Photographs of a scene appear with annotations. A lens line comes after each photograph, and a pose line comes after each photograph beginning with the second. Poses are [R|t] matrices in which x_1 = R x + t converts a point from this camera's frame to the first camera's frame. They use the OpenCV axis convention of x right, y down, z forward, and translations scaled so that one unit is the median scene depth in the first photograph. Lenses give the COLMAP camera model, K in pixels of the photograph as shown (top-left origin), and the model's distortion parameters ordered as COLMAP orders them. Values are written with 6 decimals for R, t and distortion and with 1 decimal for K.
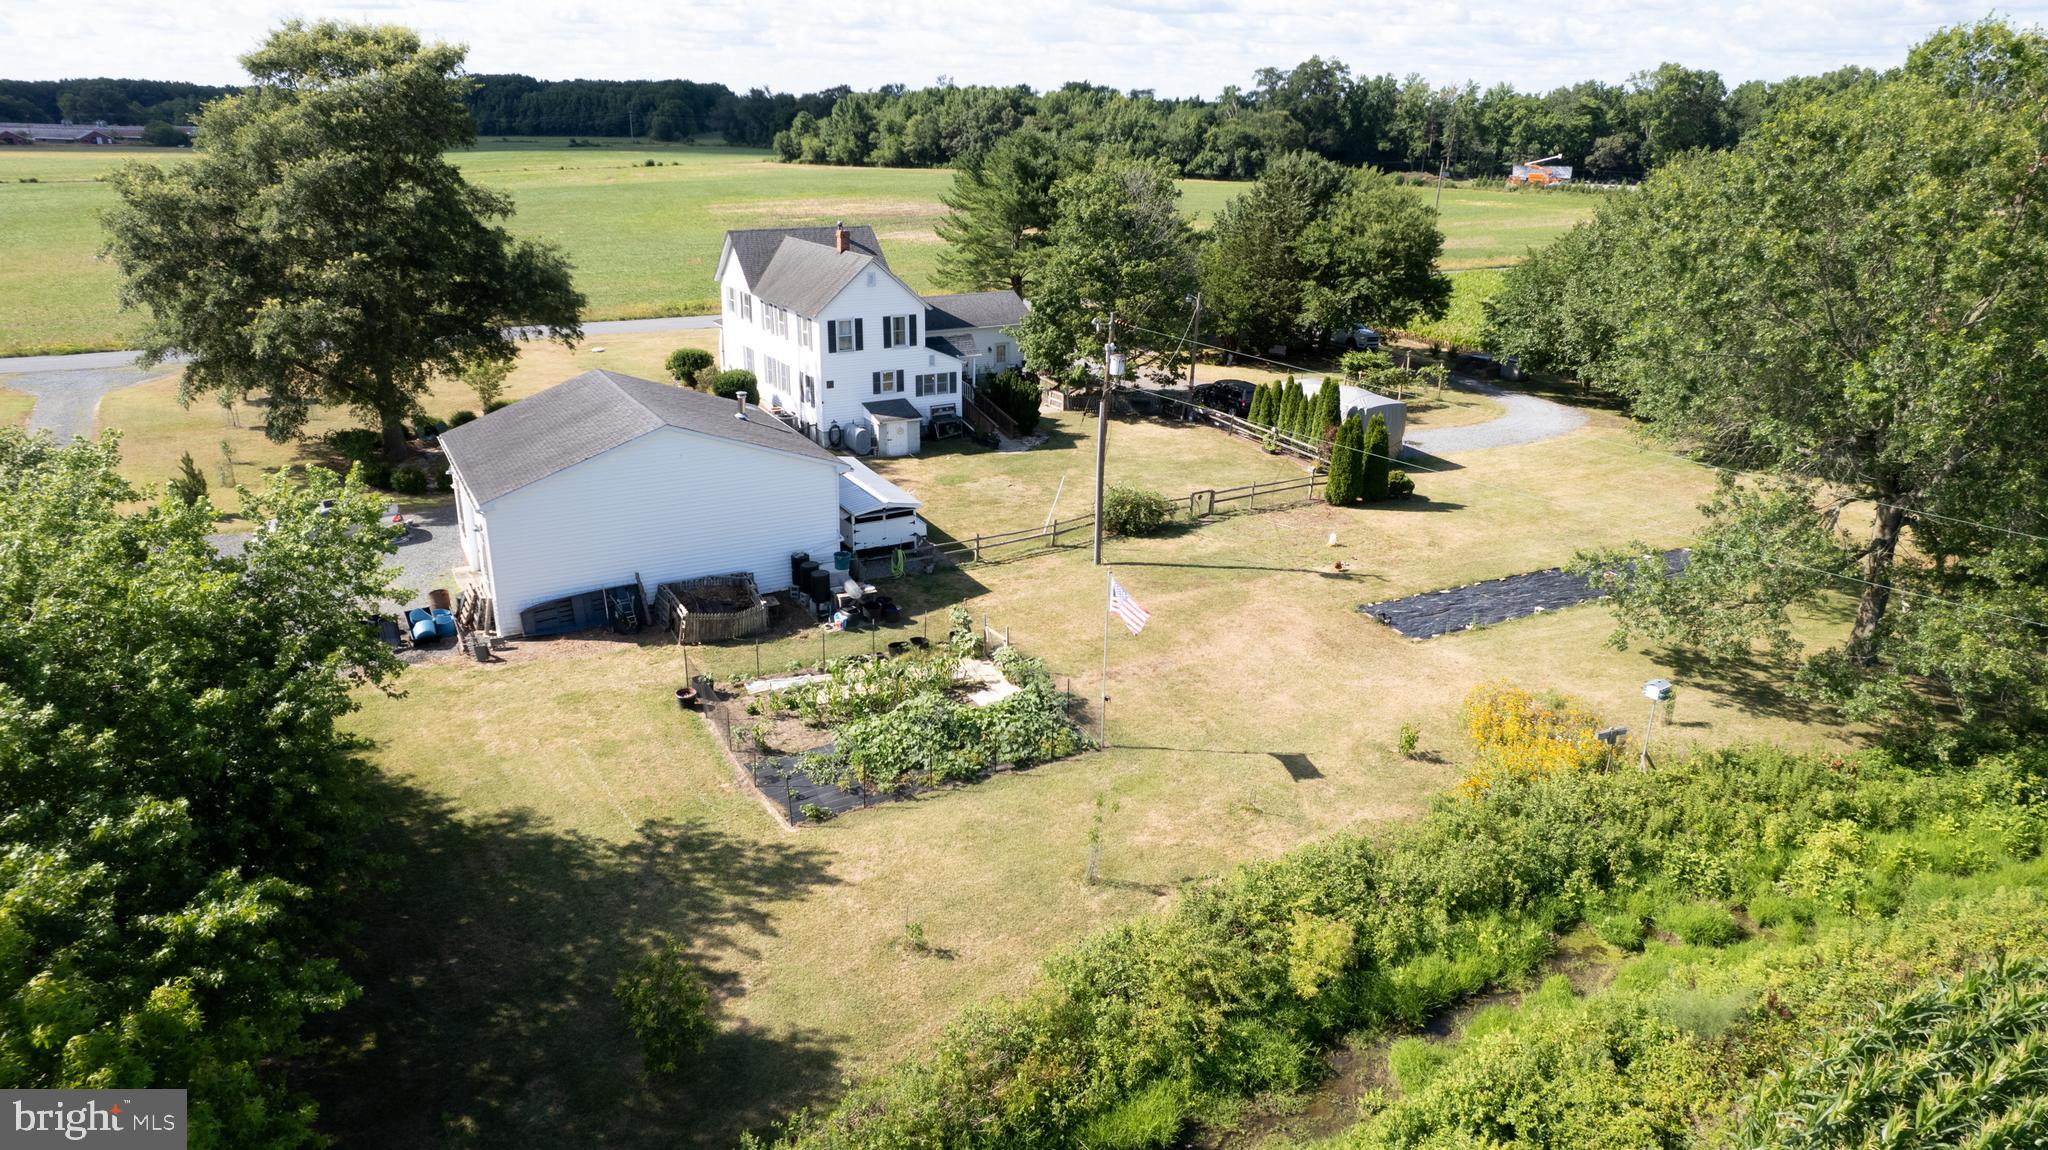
lens RADIAL K [[1300.5, 0, 1024.0], [0, 1300.5, 575.0], [0, 0, 1]] dist [-0.074135, 0.065387]
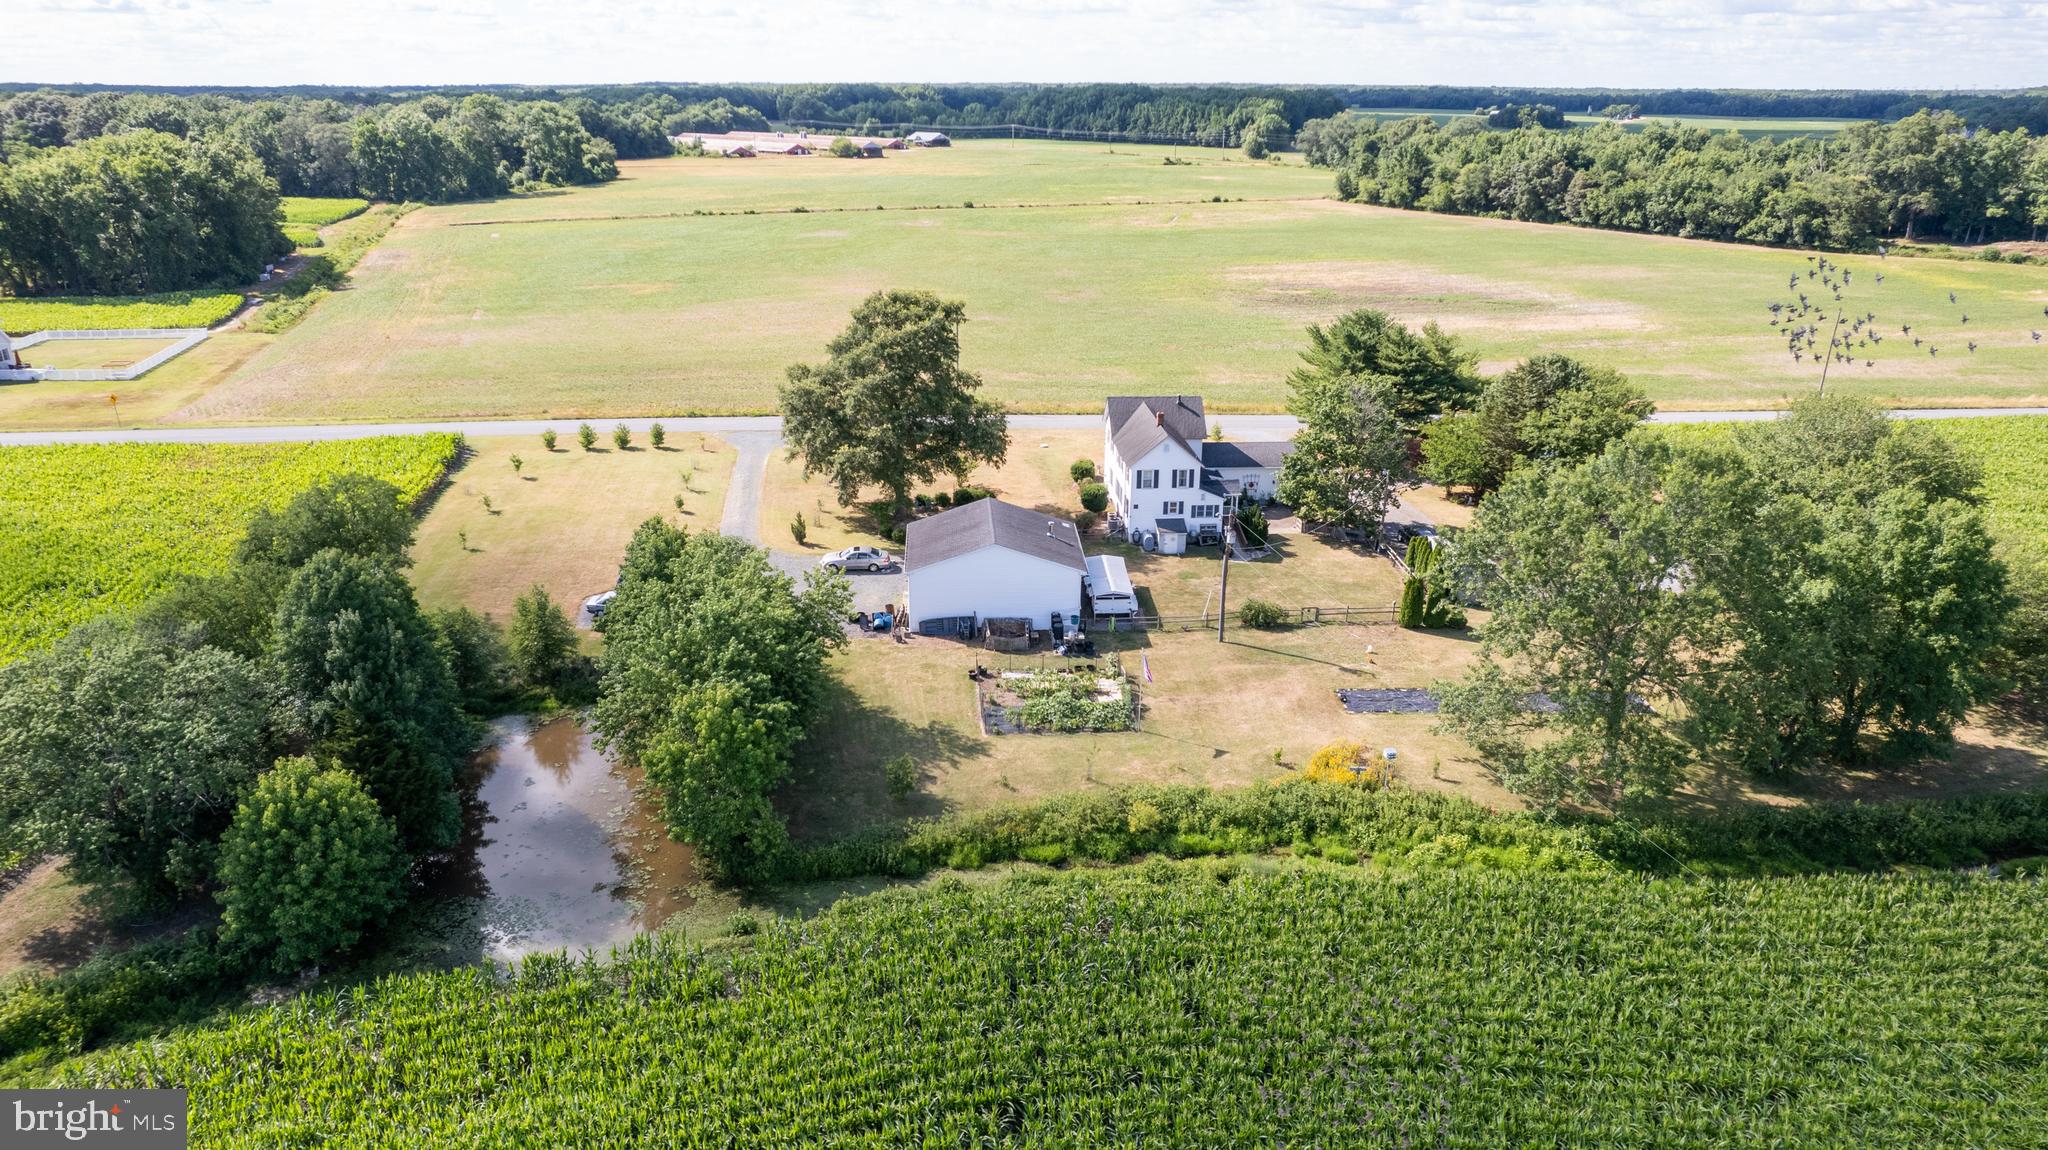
lens RADIAL K [[1300.5, 0, 1024.0], [0, 1300.5, 575.0], [0, 0, 1]] dist [-0.074135, 0.065387]
pose [[0.904501, 0.142423, -0.401987, 0.421234], [-0.141552, 0.989412, 0.032044, -0.095971], [0.402295, 0.027918, 0.915085, -0.613493]]
